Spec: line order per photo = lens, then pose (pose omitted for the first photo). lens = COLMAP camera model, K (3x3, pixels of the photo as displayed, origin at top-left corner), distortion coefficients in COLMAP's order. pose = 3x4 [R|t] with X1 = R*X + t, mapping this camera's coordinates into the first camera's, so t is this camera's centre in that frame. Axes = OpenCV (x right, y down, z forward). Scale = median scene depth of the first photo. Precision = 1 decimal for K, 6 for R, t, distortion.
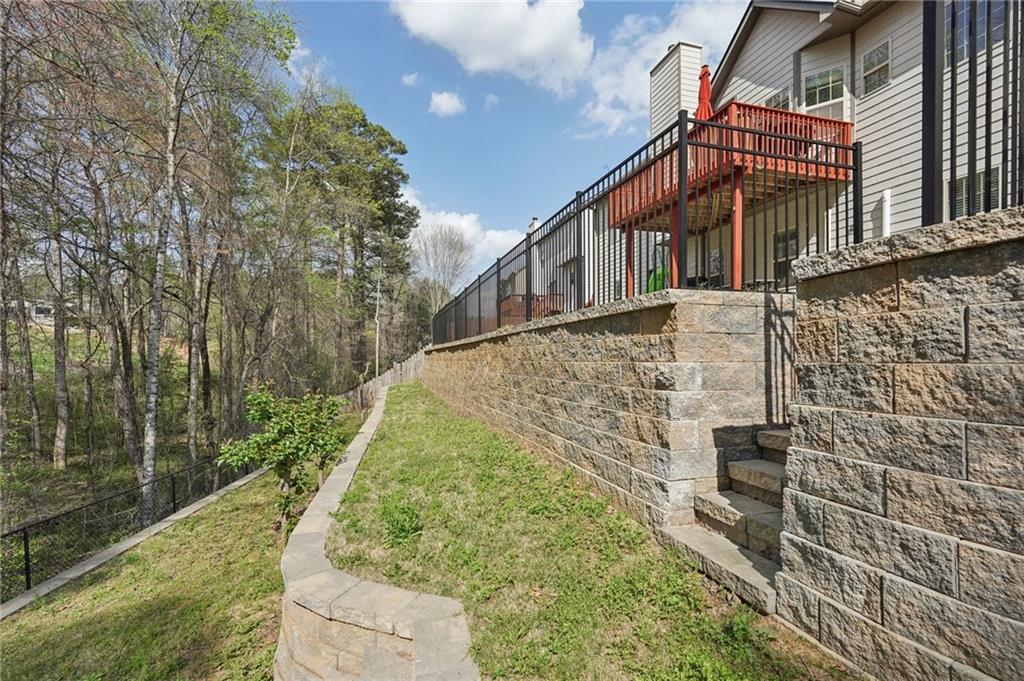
lens RADIAL K [[453.5, 0, 515.6], [0, 453.5, 351.0], [0, 0, 1]] dist [0.000345, 0.000455]
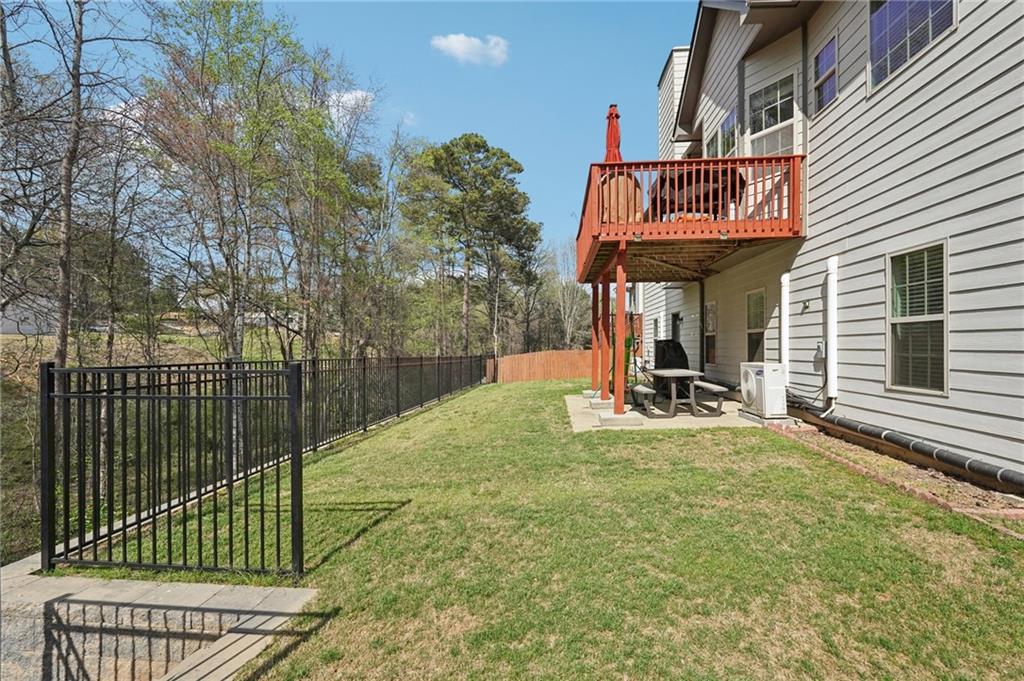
lens RADIAL K [[453.5, 0, 513.9], [0, 453.5, 341.9], [0, 0, 1]] dist [0.000345, 0.000455]
pose [[0.927852, -0.004100, -0.372927, 0.587029], [0.002486, 0.999985, -0.004809, -0.212946], [0.372941, 0.003535, 0.927848, 0.189407]]
